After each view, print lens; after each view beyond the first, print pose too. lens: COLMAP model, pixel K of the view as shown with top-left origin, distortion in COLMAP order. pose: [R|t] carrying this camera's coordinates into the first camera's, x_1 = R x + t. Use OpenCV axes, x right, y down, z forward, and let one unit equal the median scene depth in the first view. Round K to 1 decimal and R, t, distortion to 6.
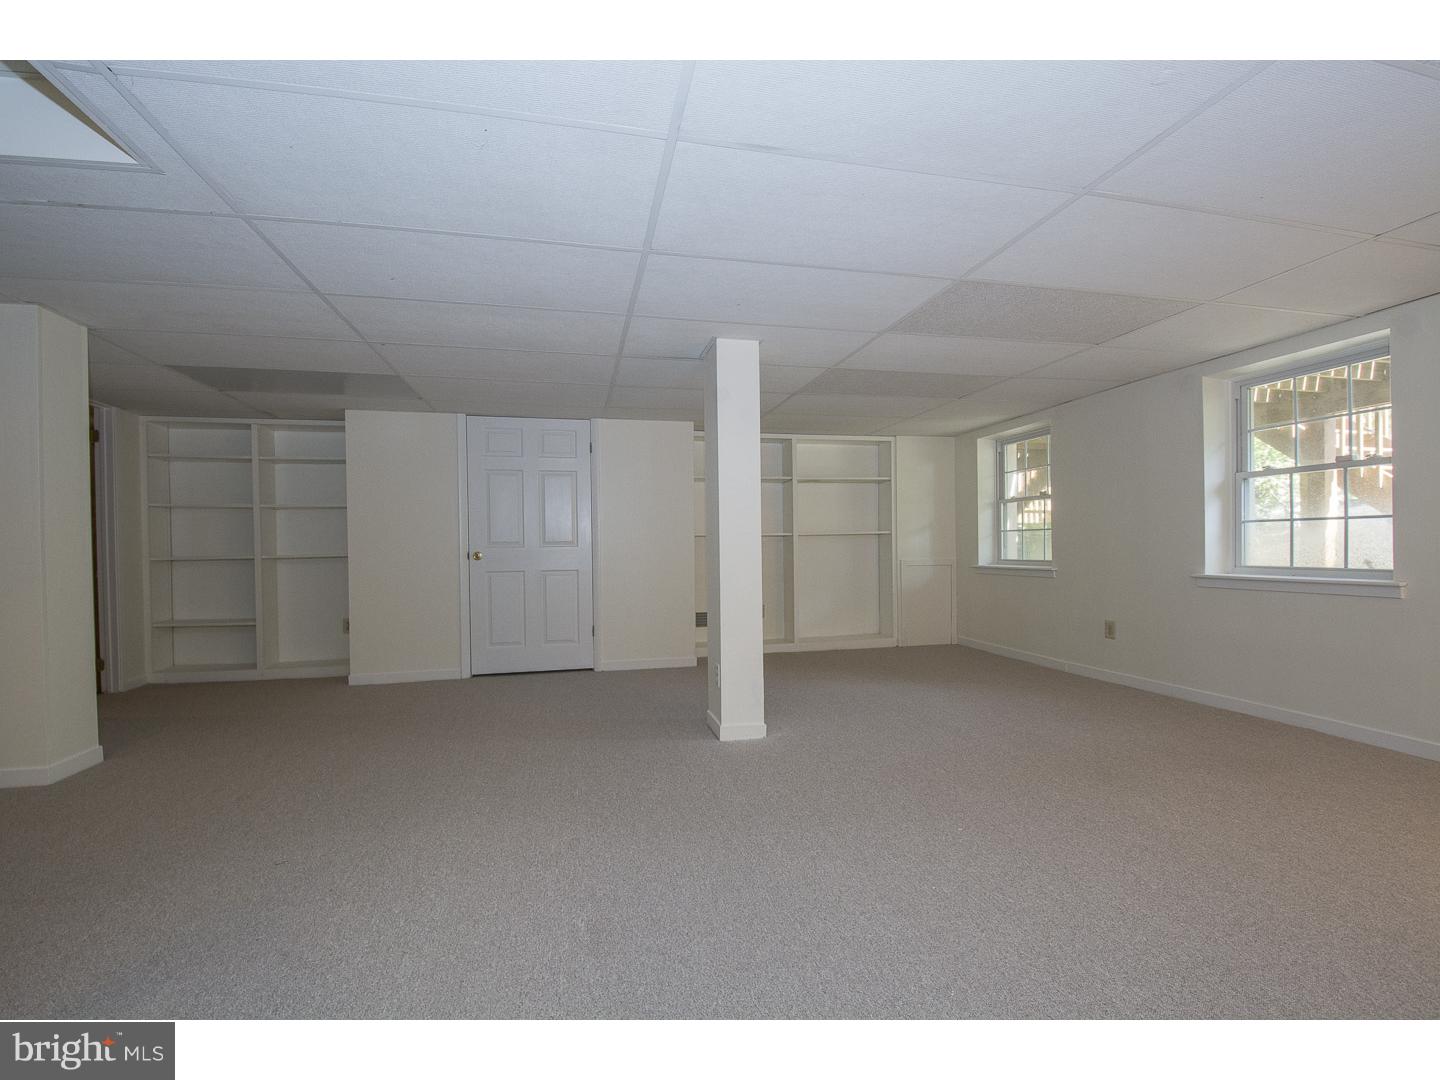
lens RADIAL K [[628.2, 0, 716.8], [0, 628.2, 554.5], [0, 0, 1]] dist [0.009045, -0.021000]
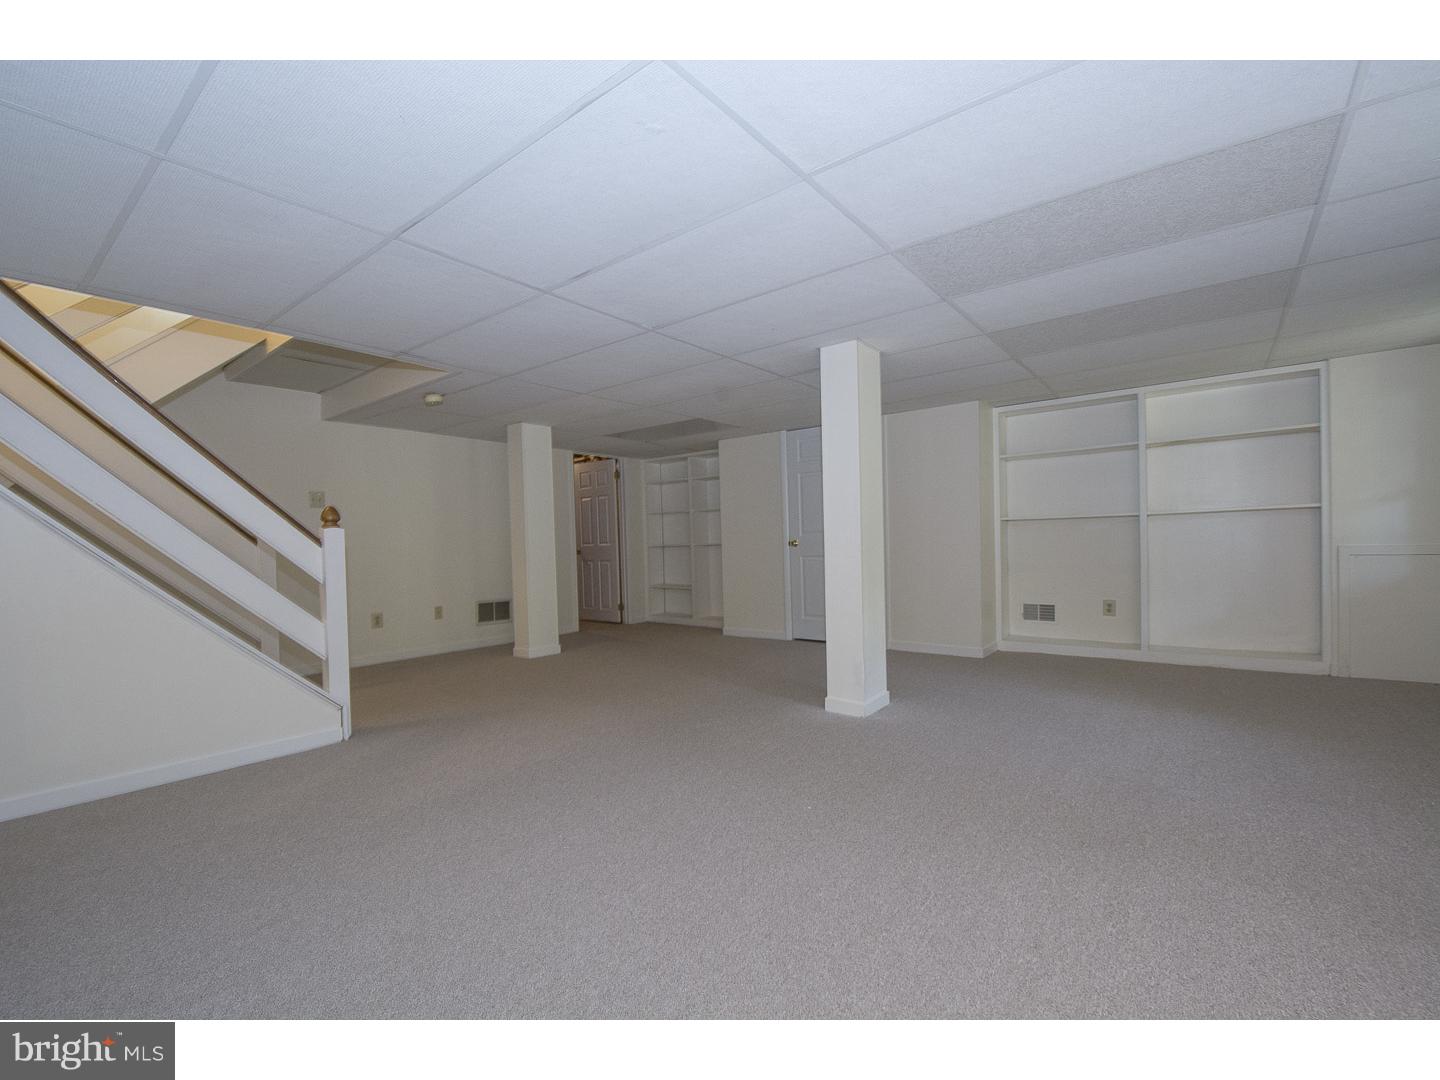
lens RADIAL K [[628.2, 0, 716.8], [0, 628.2, 554.5], [0, 0, 1]] dist [0.009045, -0.021000]
pose [[0.623693, 0.010625, -0.781597, 0.507854], [0.011537, 0.999674, 0.022796, -0.006257], [0.781584, -0.023235, 0.623367, 0.105947]]
